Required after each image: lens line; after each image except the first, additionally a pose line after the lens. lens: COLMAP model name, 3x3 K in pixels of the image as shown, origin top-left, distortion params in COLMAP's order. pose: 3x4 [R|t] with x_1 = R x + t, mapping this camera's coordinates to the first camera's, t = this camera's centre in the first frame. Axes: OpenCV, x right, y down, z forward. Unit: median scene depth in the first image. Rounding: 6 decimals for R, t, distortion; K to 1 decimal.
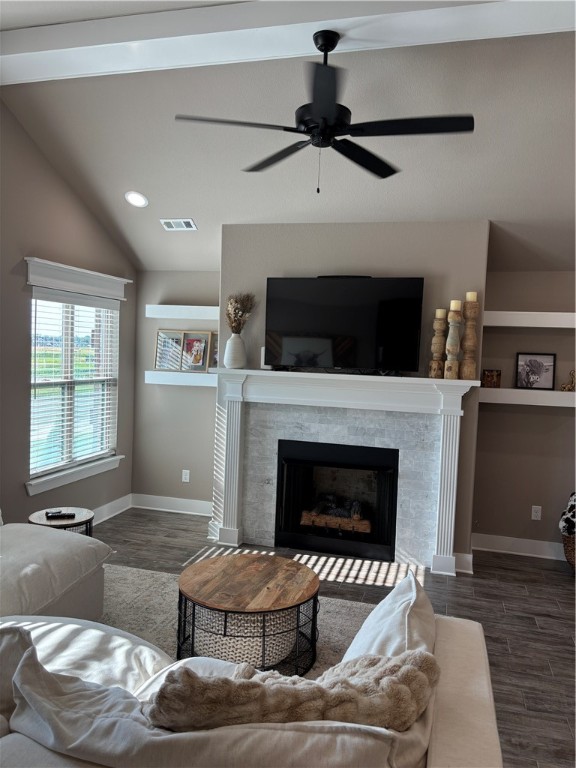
lens RADIAL K [[590.8, 0, 288.0], [0, 590.8, 384.0], [0, 0, 1]] dist [0.068972, -0.004361]
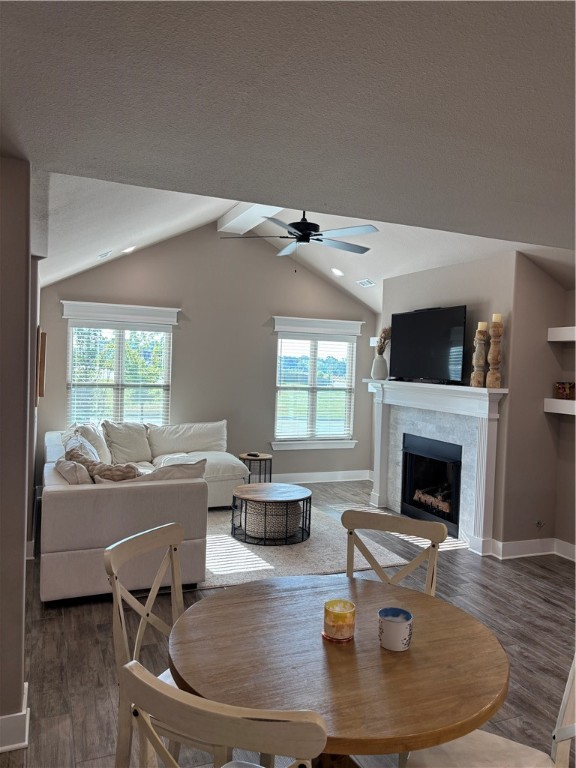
lens RADIAL K [[590.8, 0, 288.0], [0, 590.8, 384.0], [0, 0, 1]] dist [0.068972, -0.004361]
pose [[0.602552, 0.010063, -0.798016, 0.916477], [-0.057512, 0.997868, -0.030842, 0.040866], [0.796005, 0.064479, 0.601846, -0.024020]]
